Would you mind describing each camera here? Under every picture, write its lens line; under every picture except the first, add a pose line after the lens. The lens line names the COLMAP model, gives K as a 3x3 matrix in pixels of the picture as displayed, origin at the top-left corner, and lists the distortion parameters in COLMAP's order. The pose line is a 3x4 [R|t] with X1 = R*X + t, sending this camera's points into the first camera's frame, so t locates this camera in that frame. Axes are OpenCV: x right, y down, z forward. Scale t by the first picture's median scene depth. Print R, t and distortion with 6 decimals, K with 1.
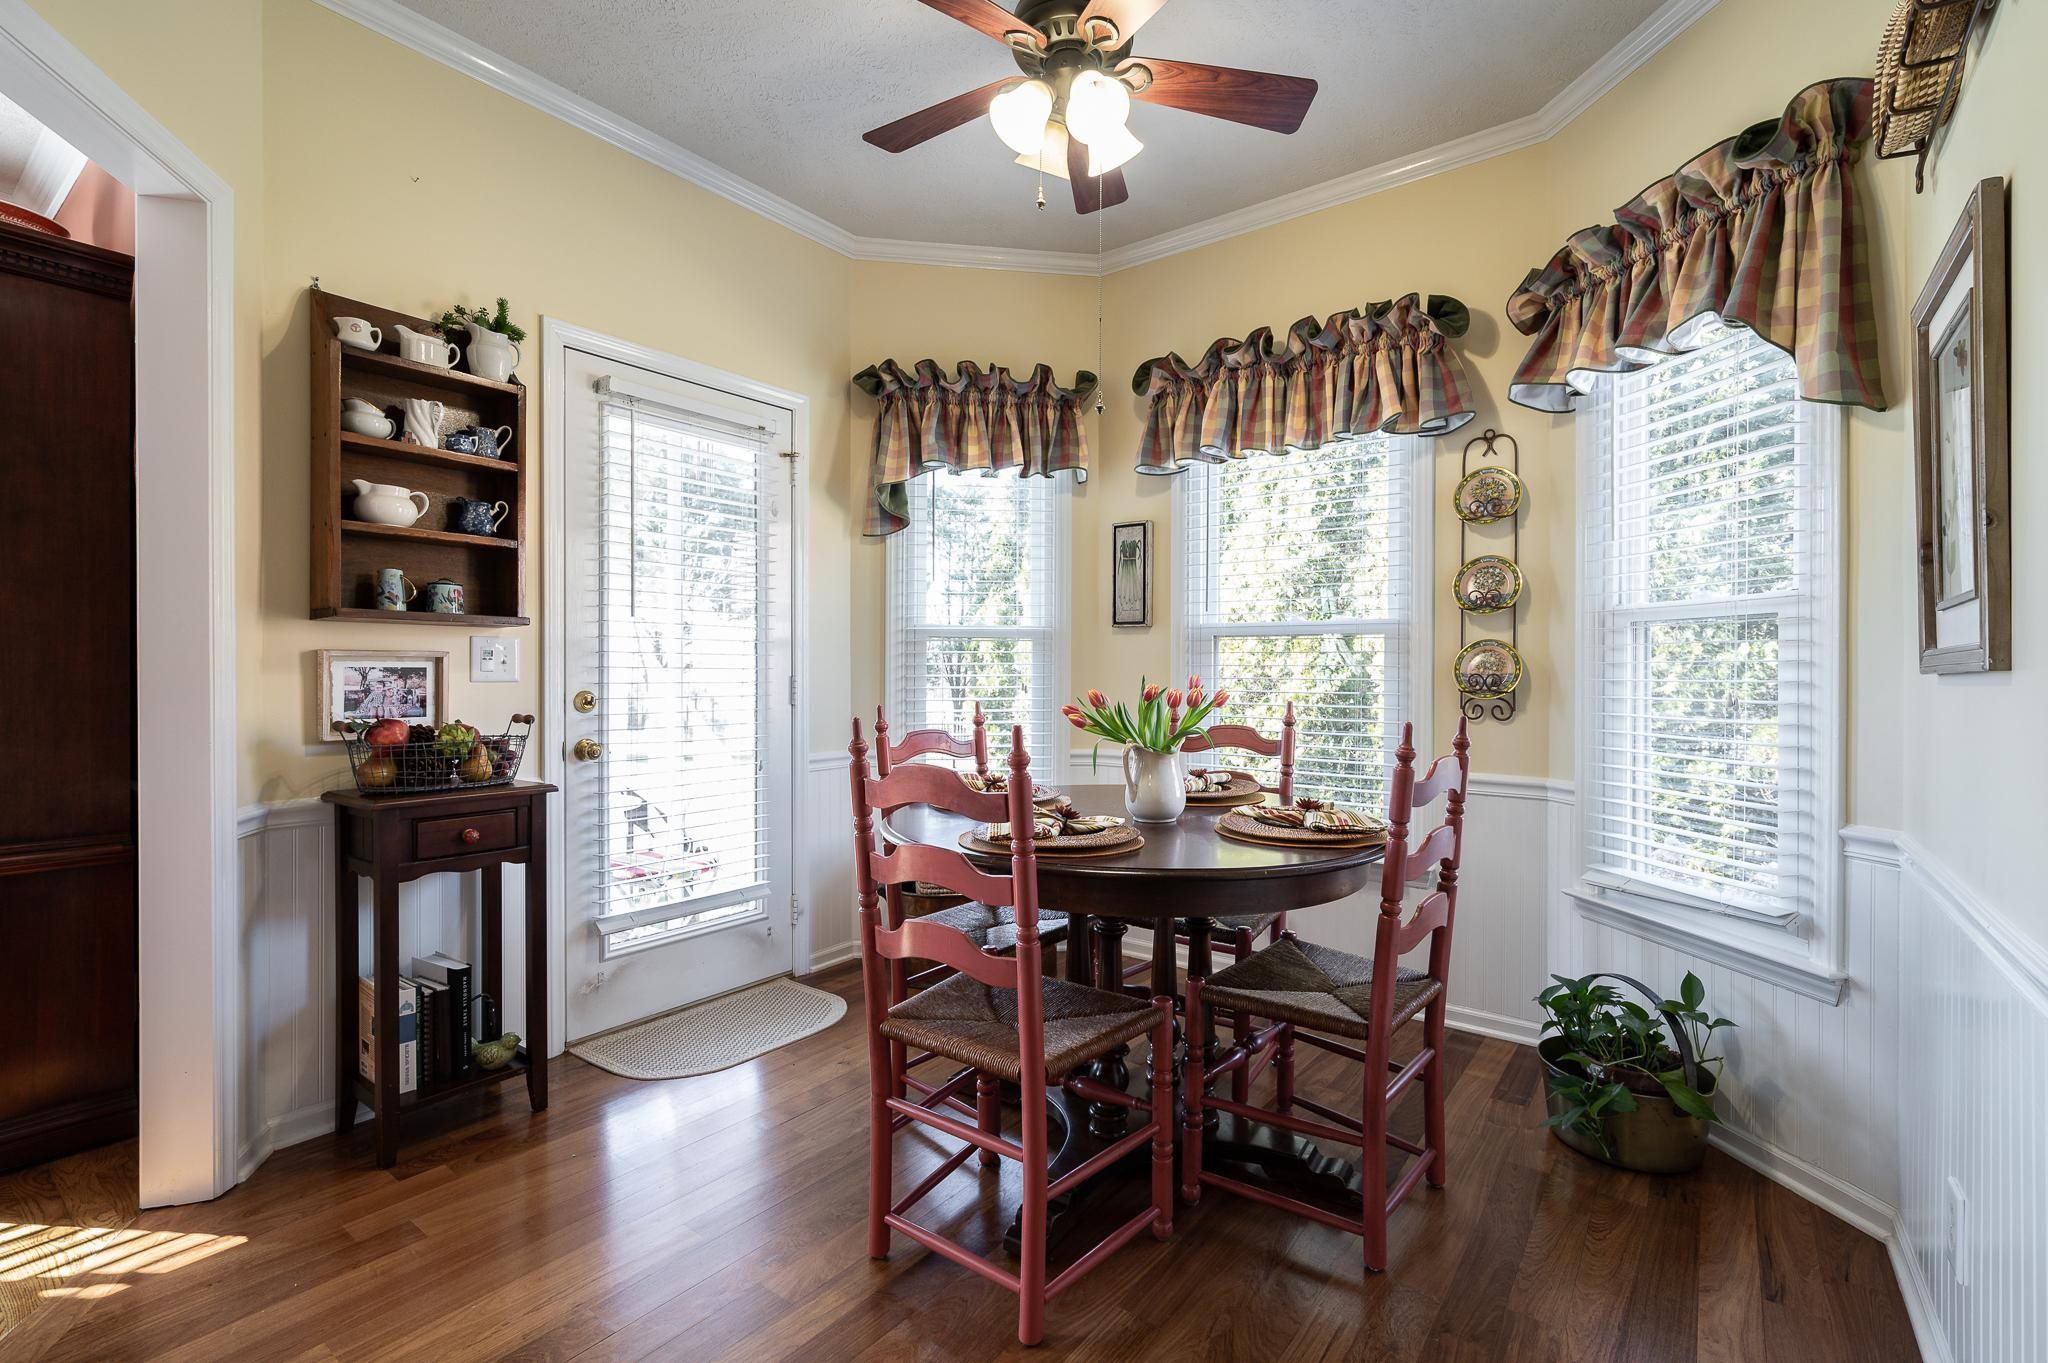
lens RADIAL K [[917.5, 0, 1019.2], [0, 917.5, 674.3], [0, 0, 1]] dist [-0.000319, 0.000122]
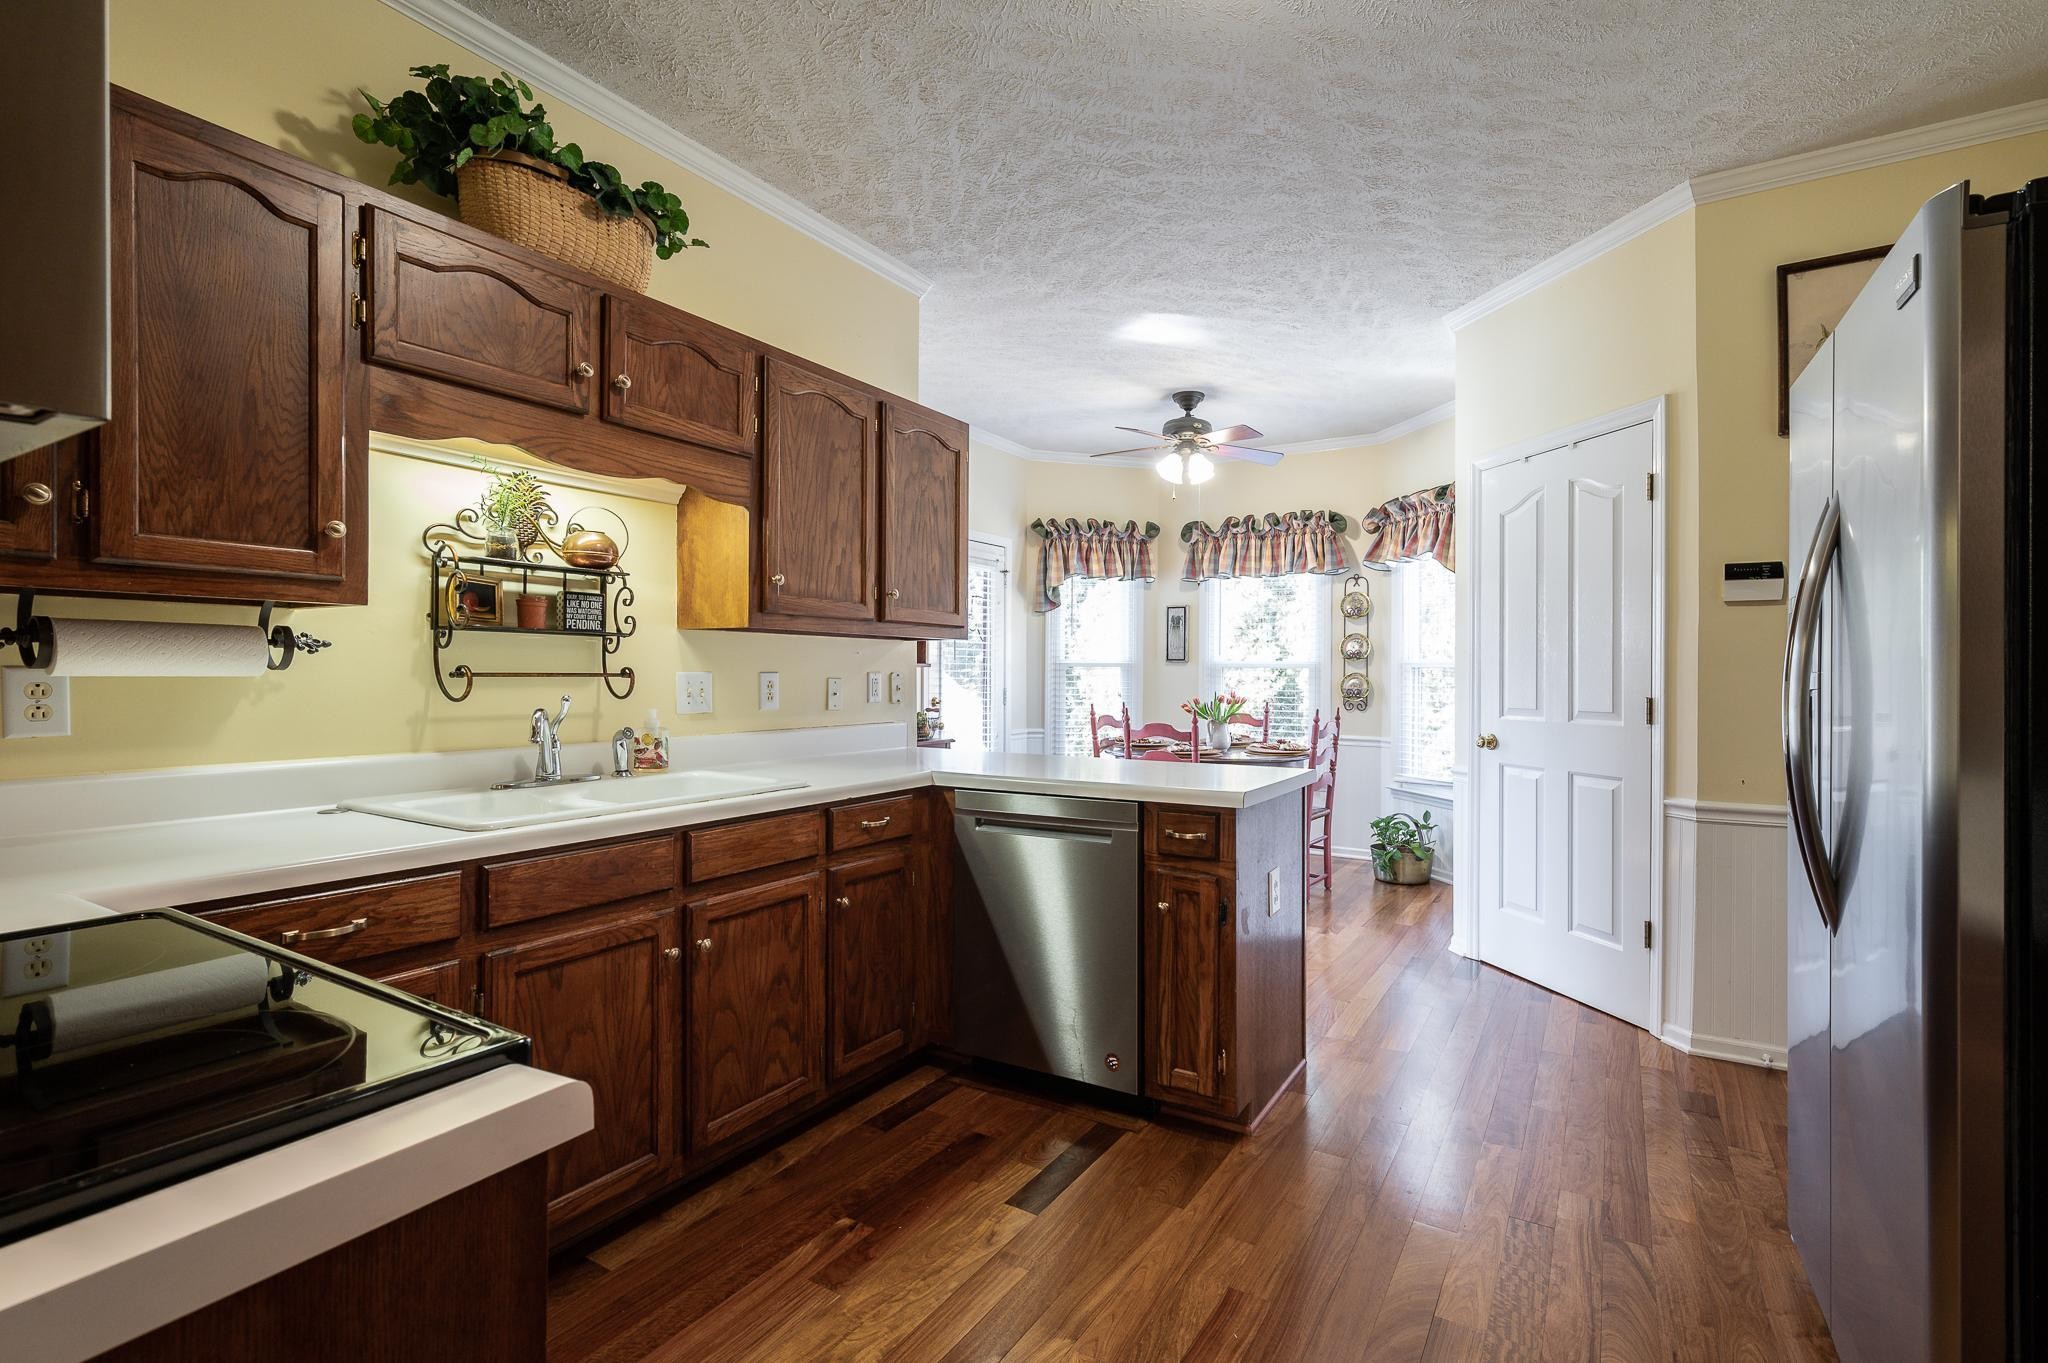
lens RADIAL K [[951.4, 0, 1047.5], [0, 951.4, 678.0], [0, 0, 1]] dist [-0.002561, -0.000195]
pose [[0.993498, 0.001015, 0.113844, -0.391585], [-0.001316, 0.999996, 0.002565, -0.026255], [-0.113841, -0.002698, 0.993495, -0.965928]]
